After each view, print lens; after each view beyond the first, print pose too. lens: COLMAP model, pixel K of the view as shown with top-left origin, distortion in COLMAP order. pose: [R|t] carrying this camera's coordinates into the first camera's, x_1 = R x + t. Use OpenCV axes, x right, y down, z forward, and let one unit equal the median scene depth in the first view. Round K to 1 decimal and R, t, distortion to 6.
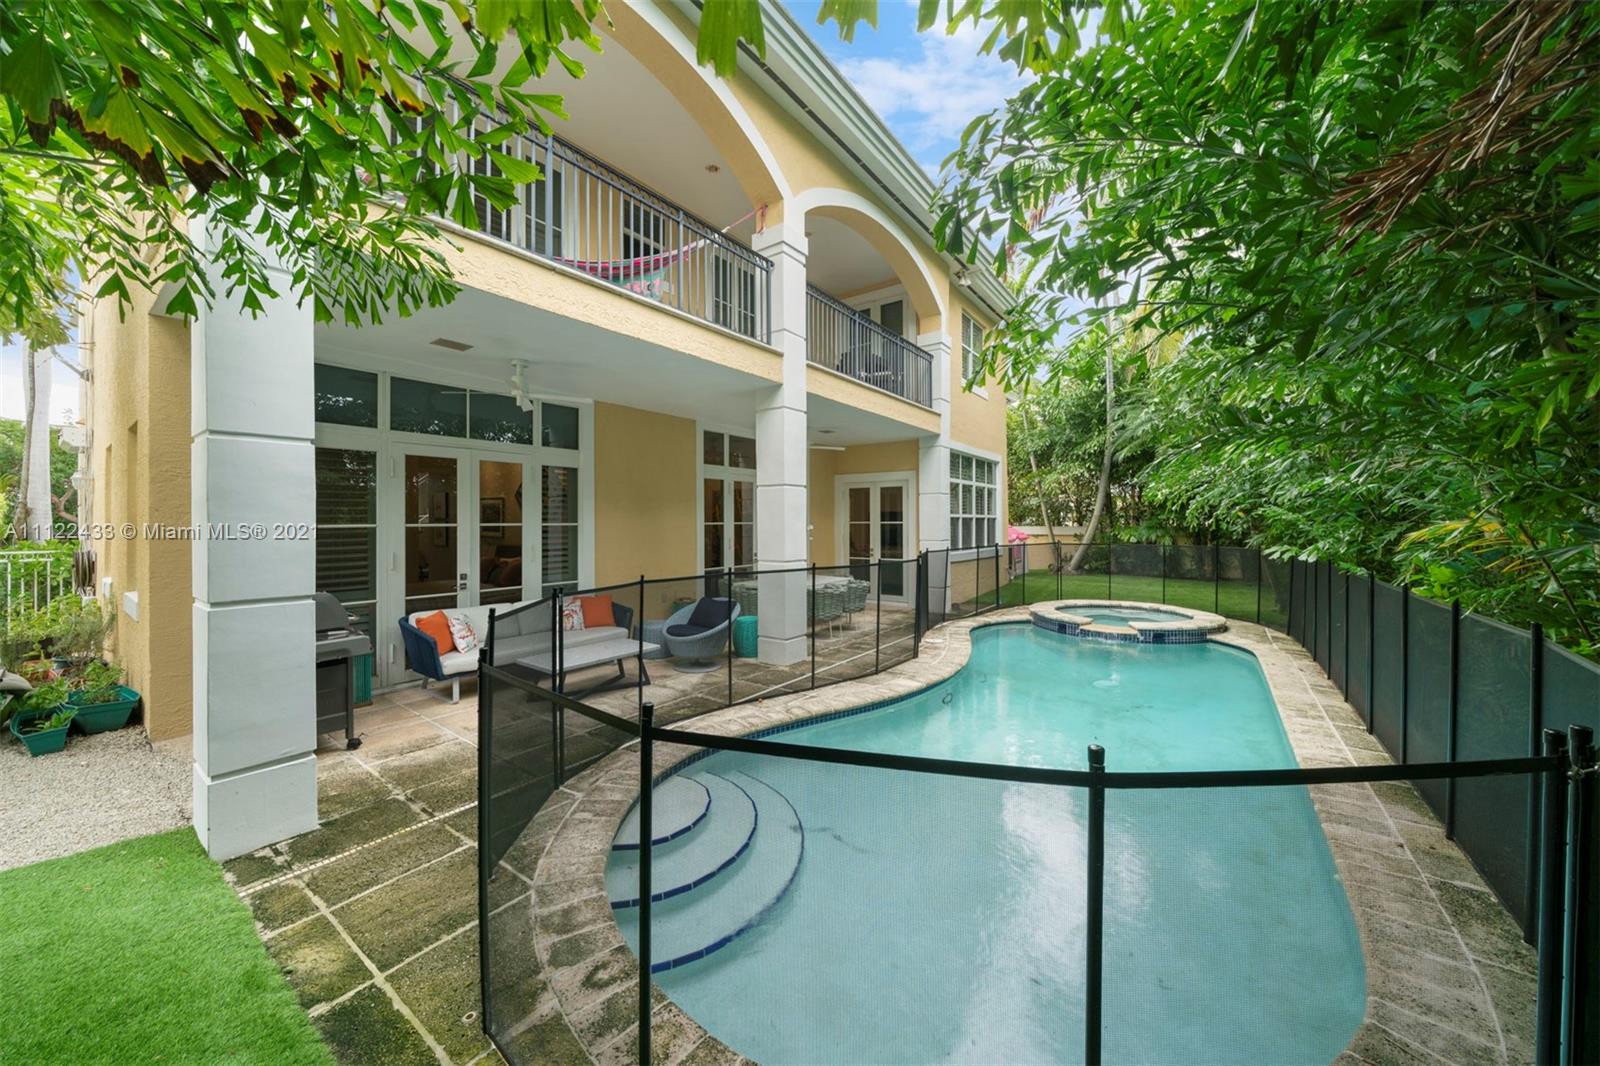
lens RADIAL K [[552.4, 0, 796.8], [0, 552.4, 522.8], [0, 0, 1]] dist [-0.001789, -0.000103]
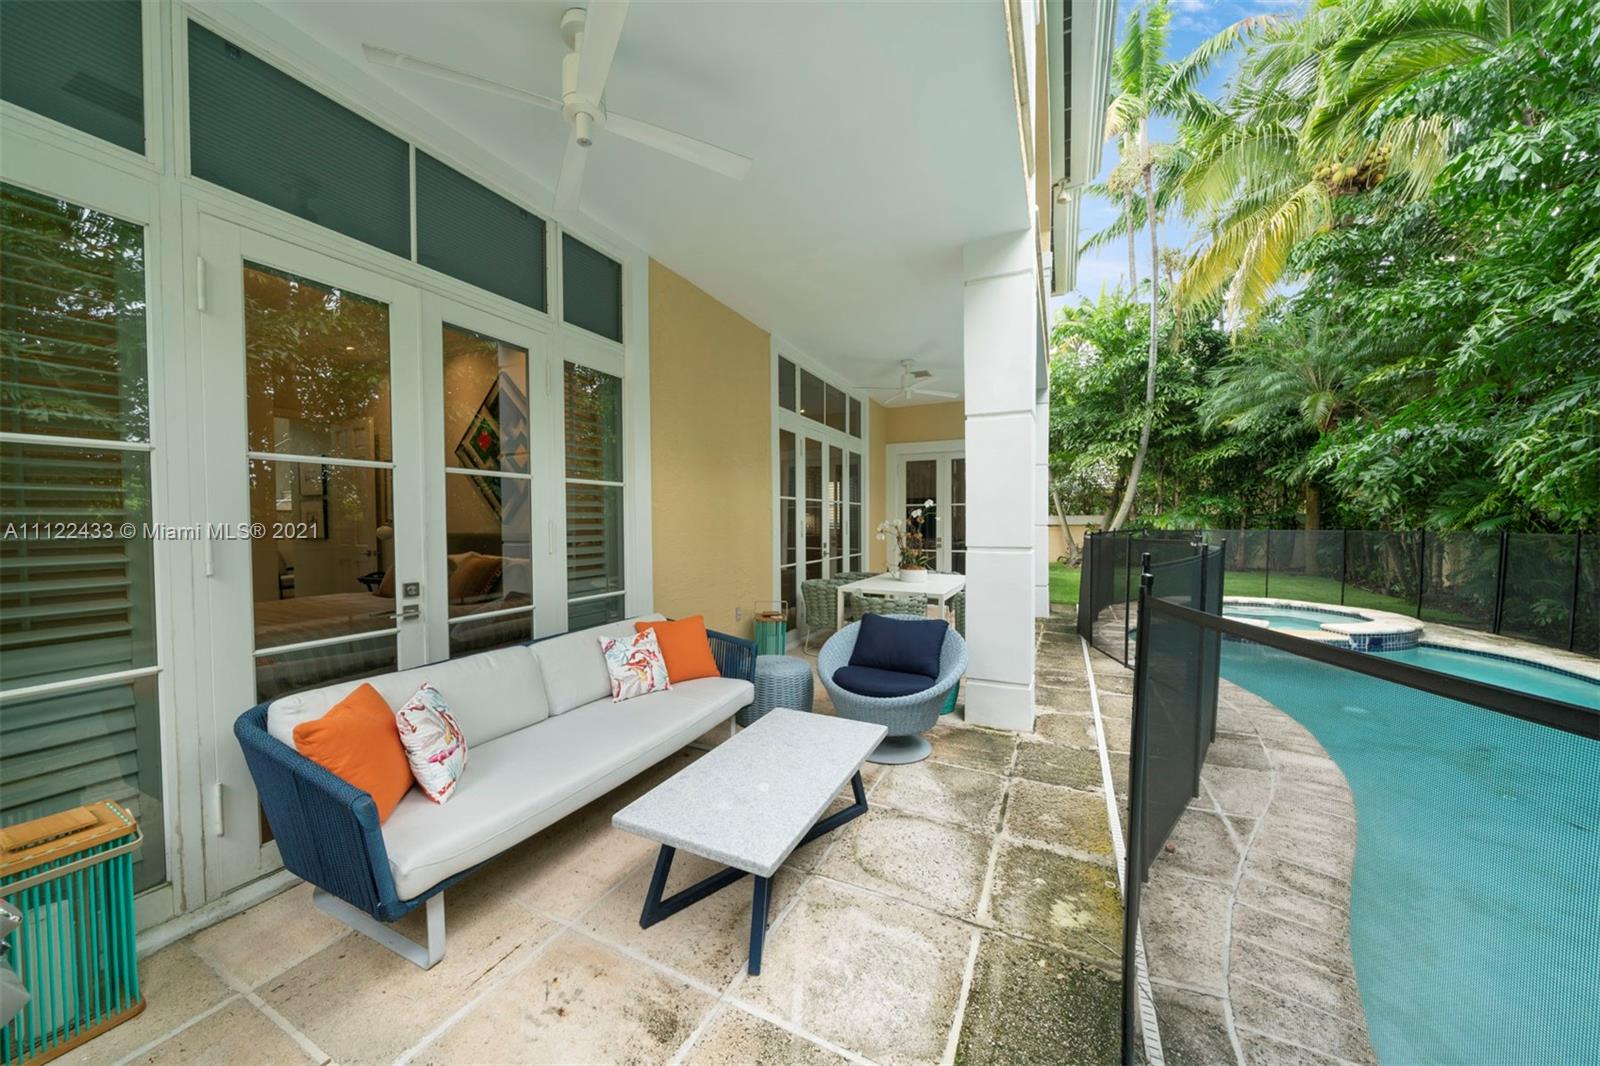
lens RADIAL K [[552.4, 0, 799.5], [0, 552.4, 538.0], [0, 0, 1]] dist [-0.001789, -0.000103]
pose [[0.985785, -0.010575, 0.167678, -0.379174], [0.006147, 0.999619, 0.026907, 0.047802], [-0.167899, -0.025494, 0.985475, 0.532242]]
